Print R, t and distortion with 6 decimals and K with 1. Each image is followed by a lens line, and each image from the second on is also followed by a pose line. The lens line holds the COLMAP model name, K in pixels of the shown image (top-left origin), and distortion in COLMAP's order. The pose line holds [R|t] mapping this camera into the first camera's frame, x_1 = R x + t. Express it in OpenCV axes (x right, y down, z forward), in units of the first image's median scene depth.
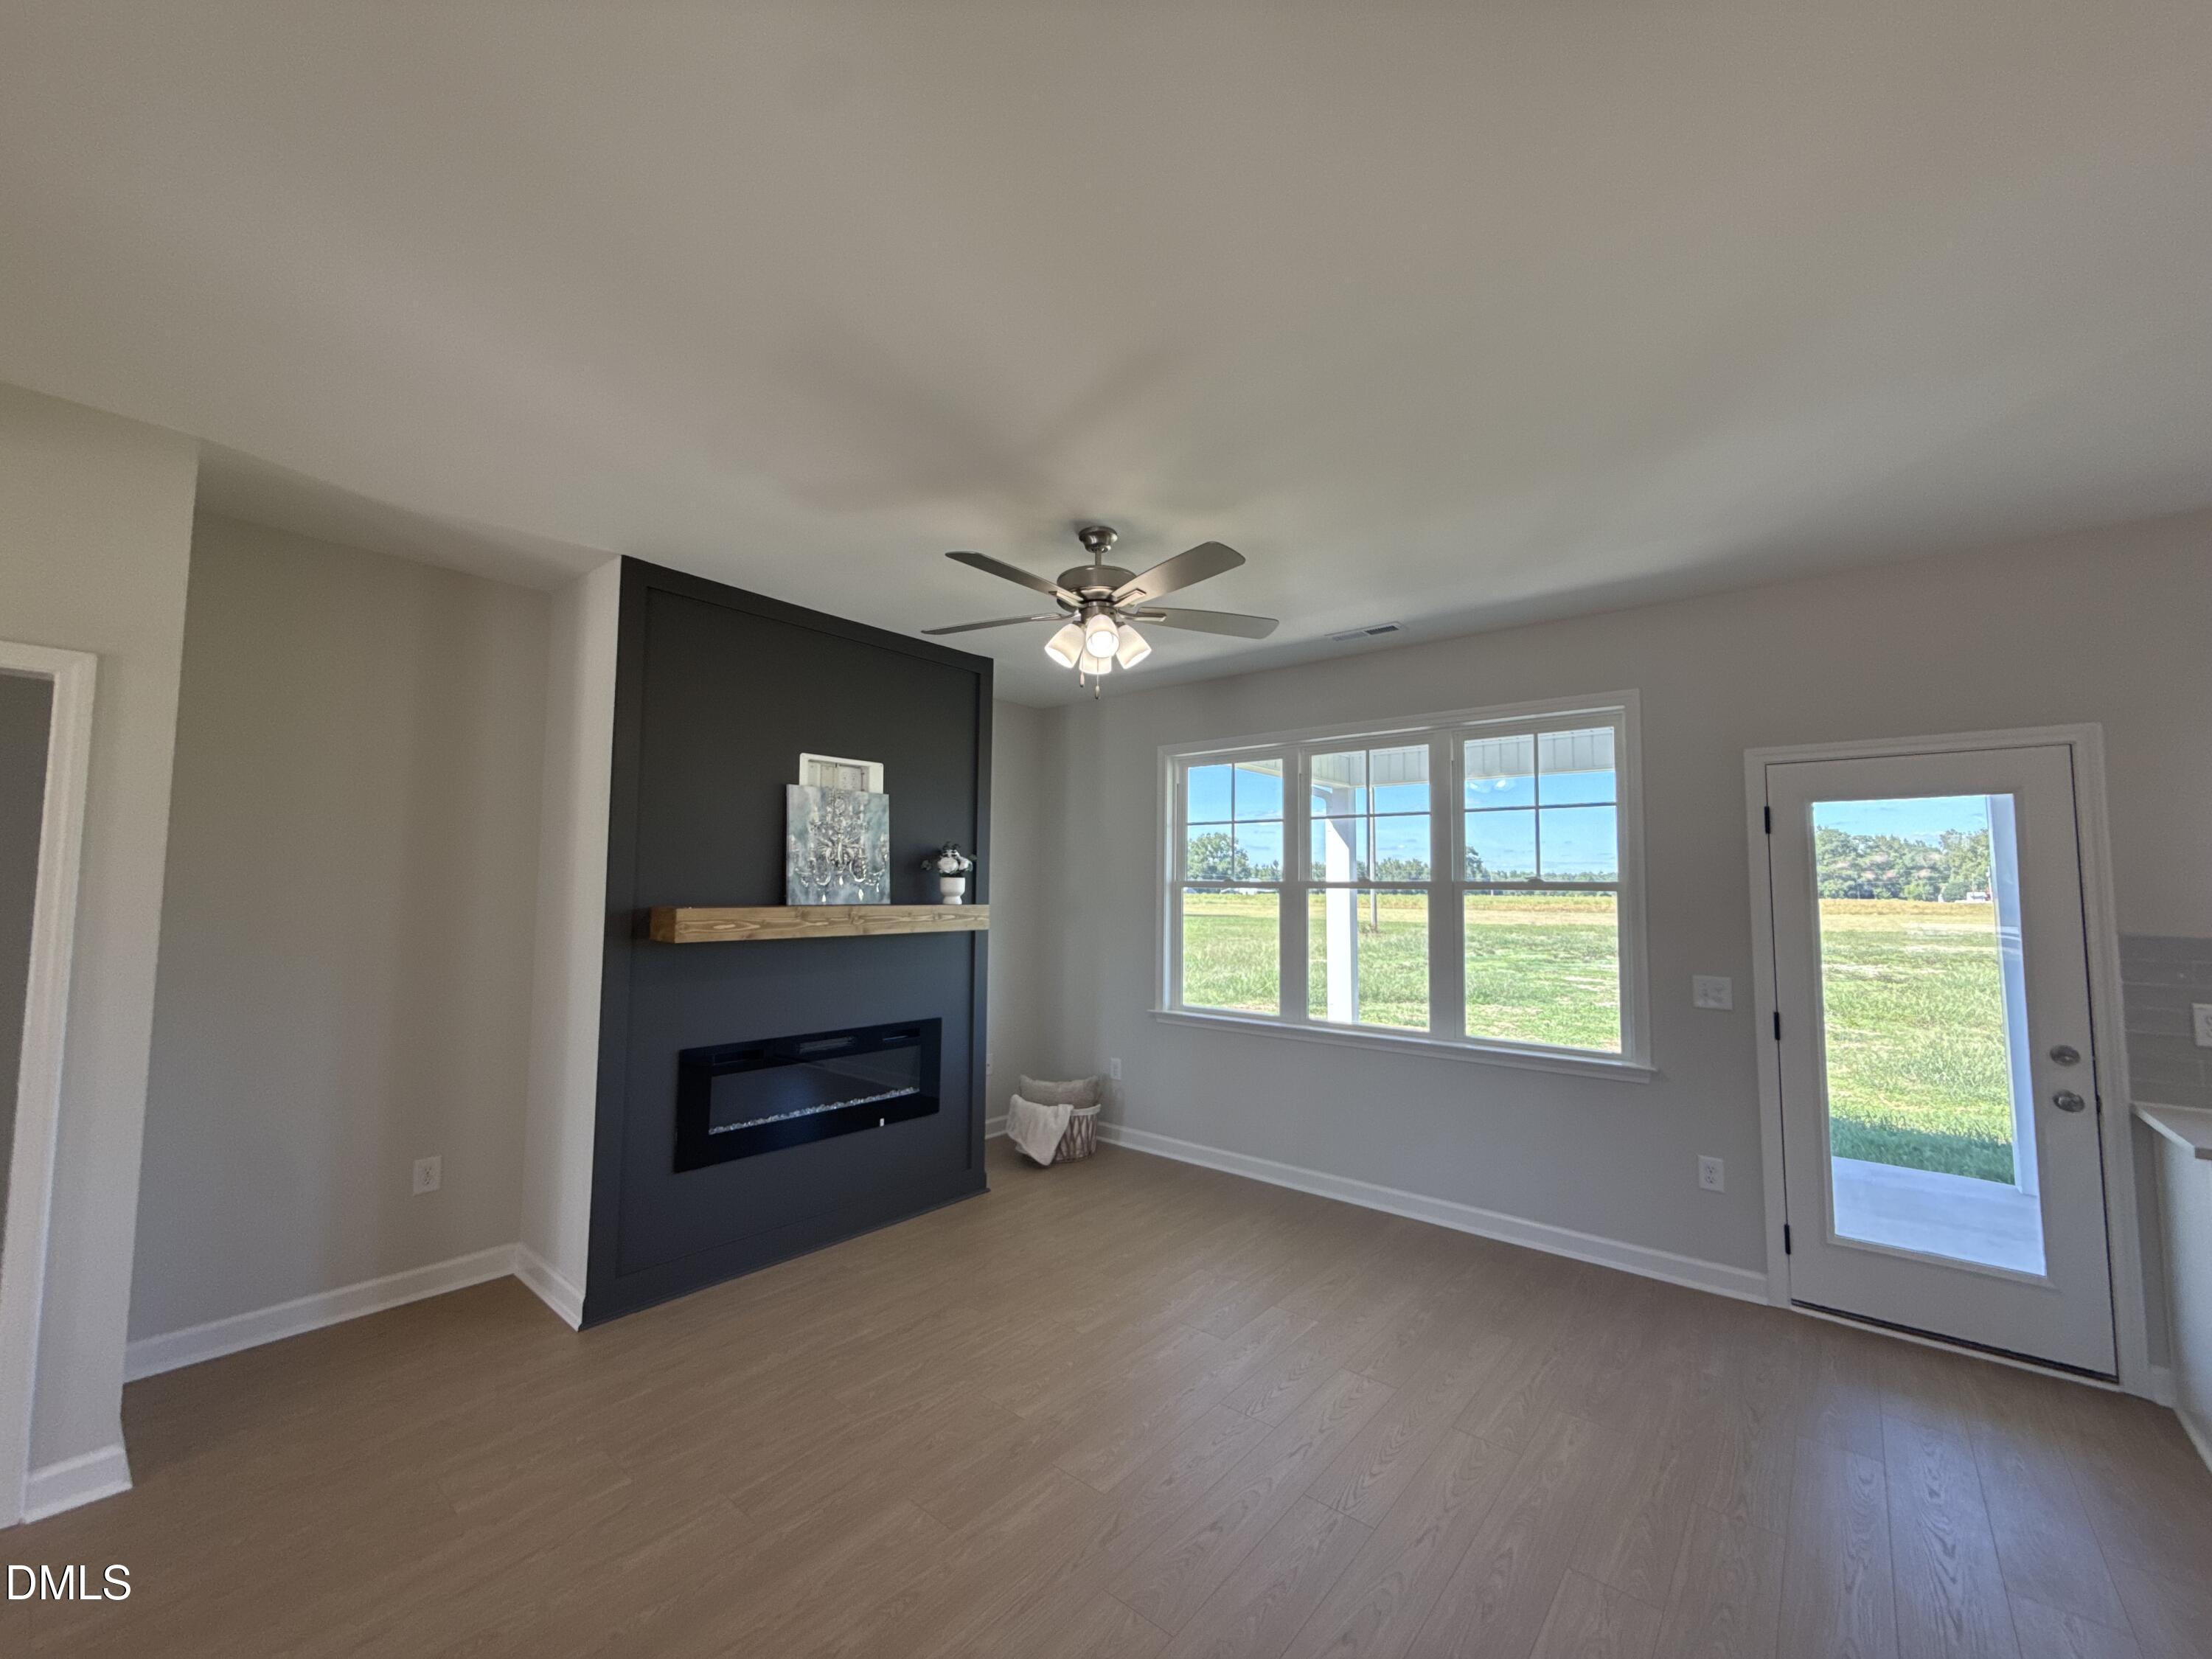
lens RADIAL K [[880.4, 0, 1106.0], [0, 880.4, 829.5], [0, 0, 1]] dist [0.000614, 0.000267]
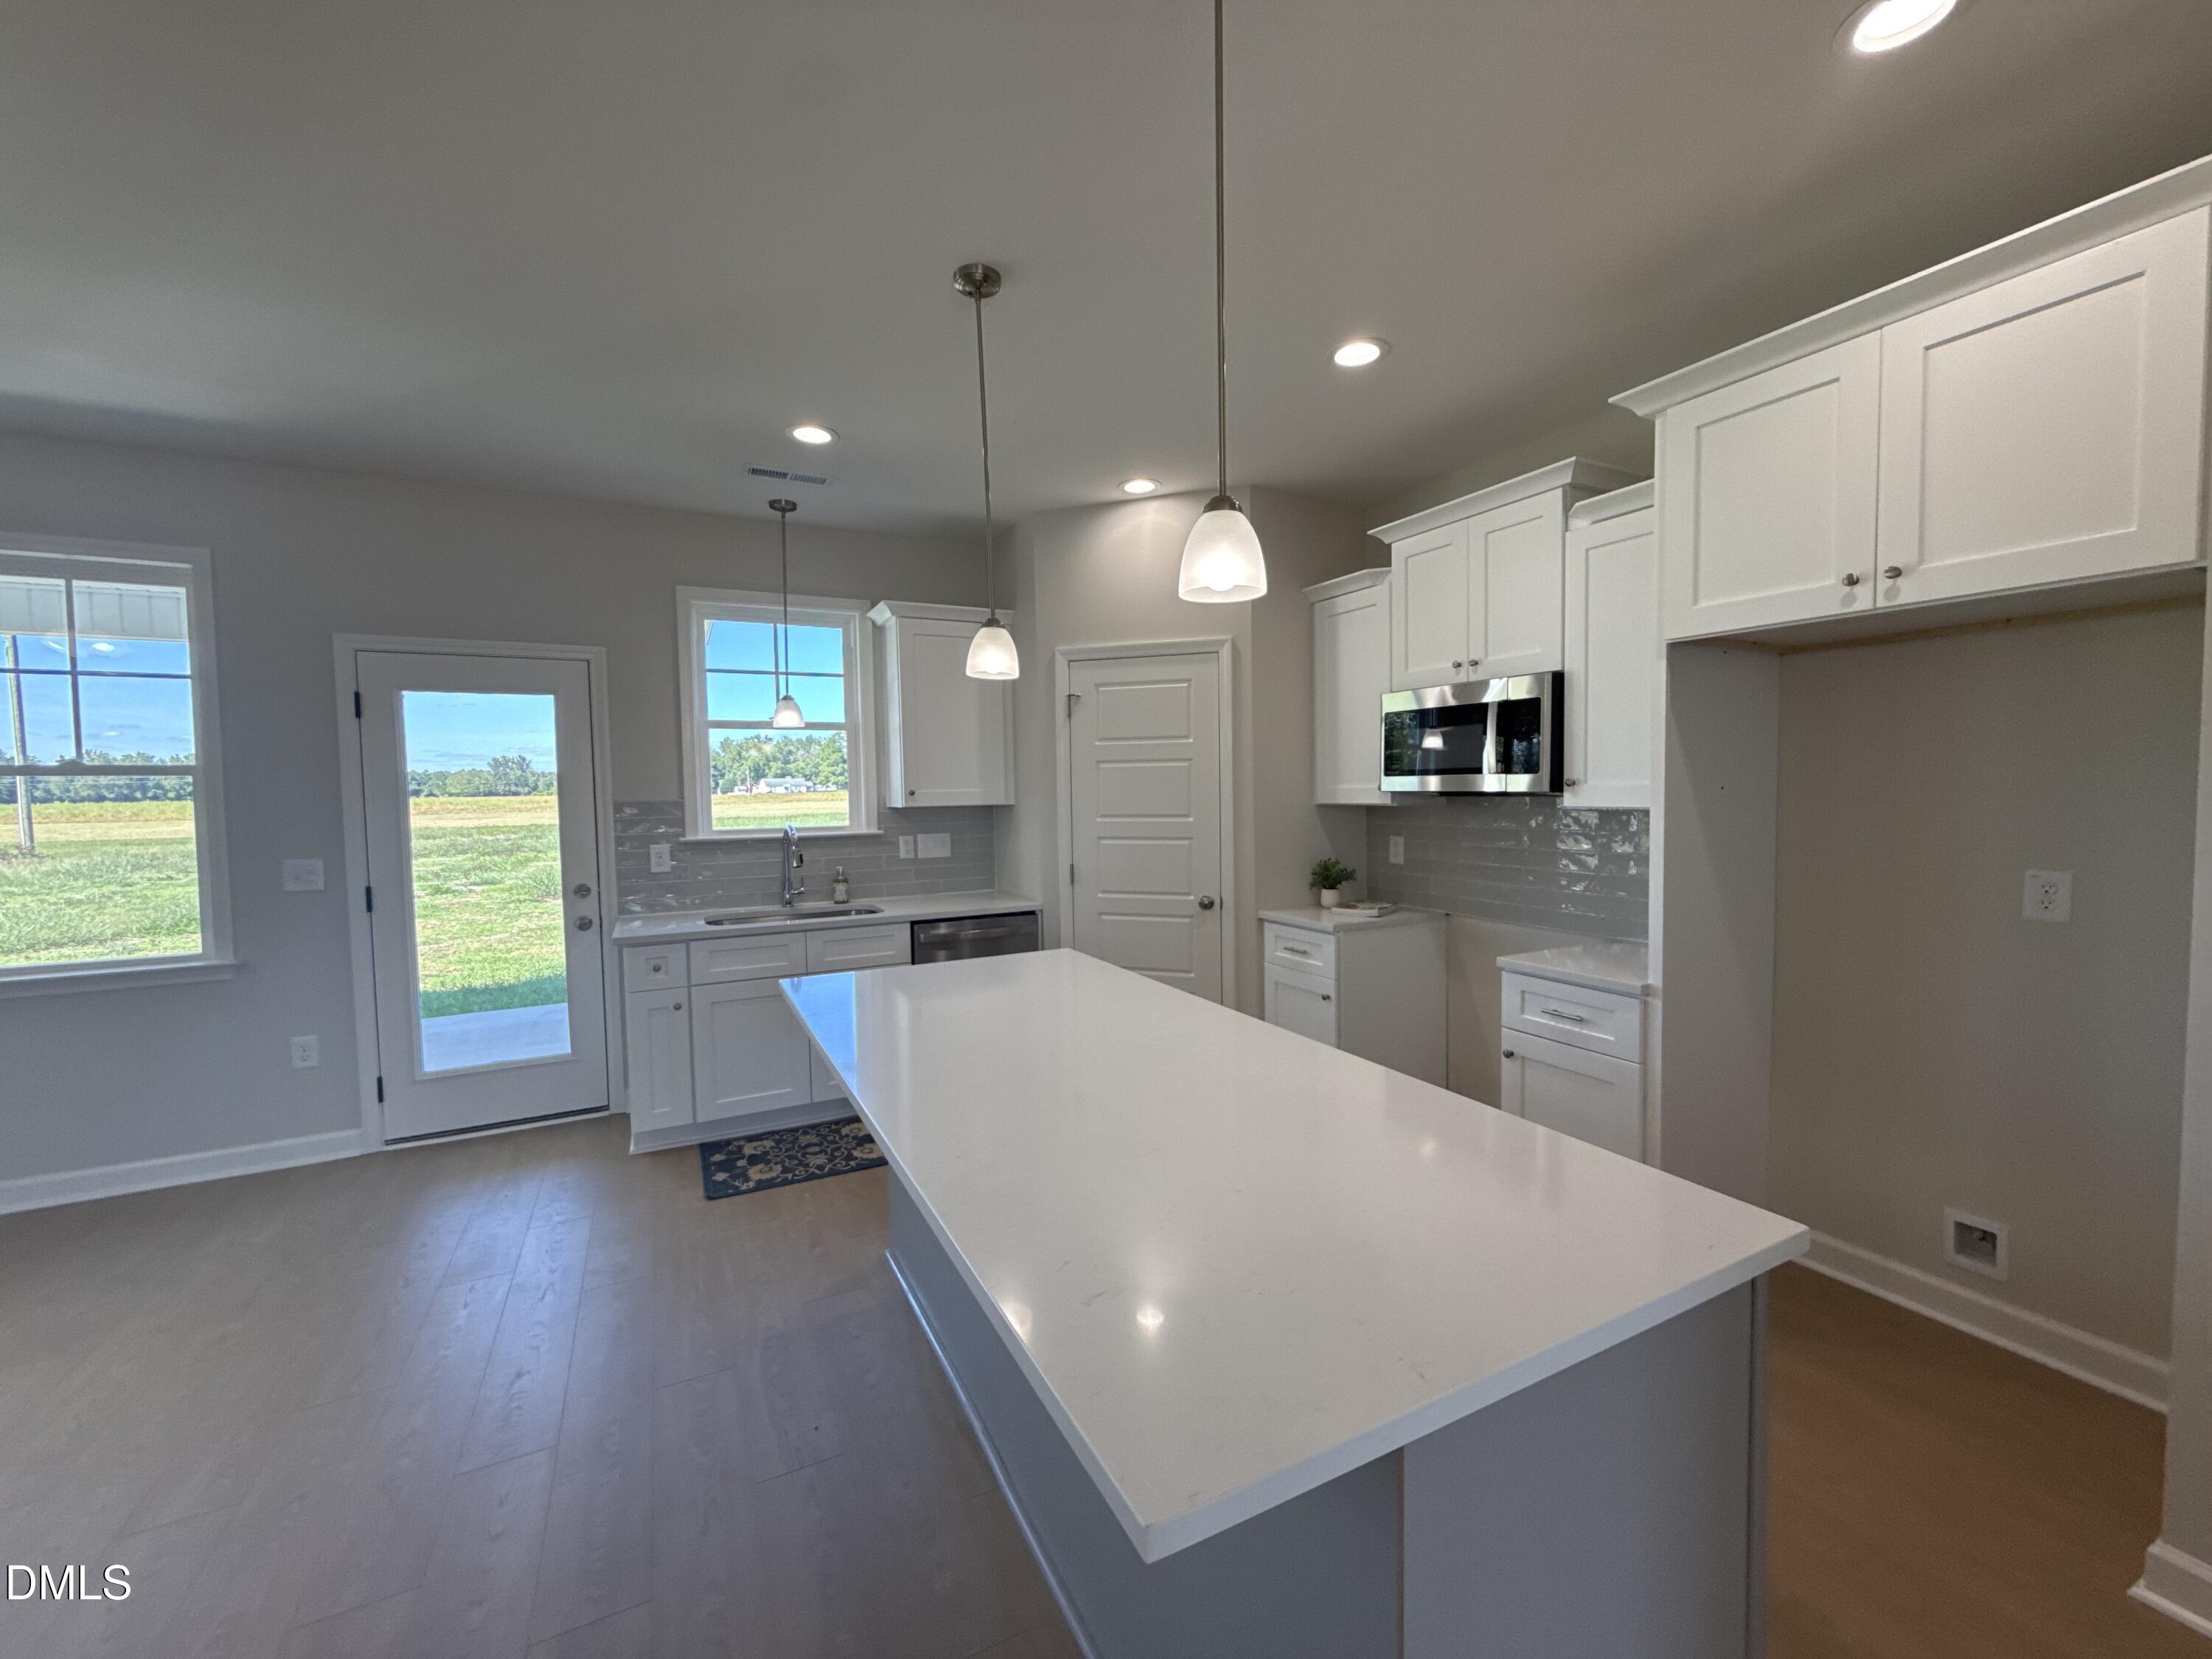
lens RADIAL K [[880.4, 0, 1106.0], [0, 880.4, 829.5], [0, 0, 1]] dist [0.000614, 0.000267]
pose [[0.396522, -0.060707, 0.916016, 0.140664], [-0.044135, 0.995397, 0.085073, 0.008527], [-0.916964, -0.074162, 0.392017, -0.228164]]
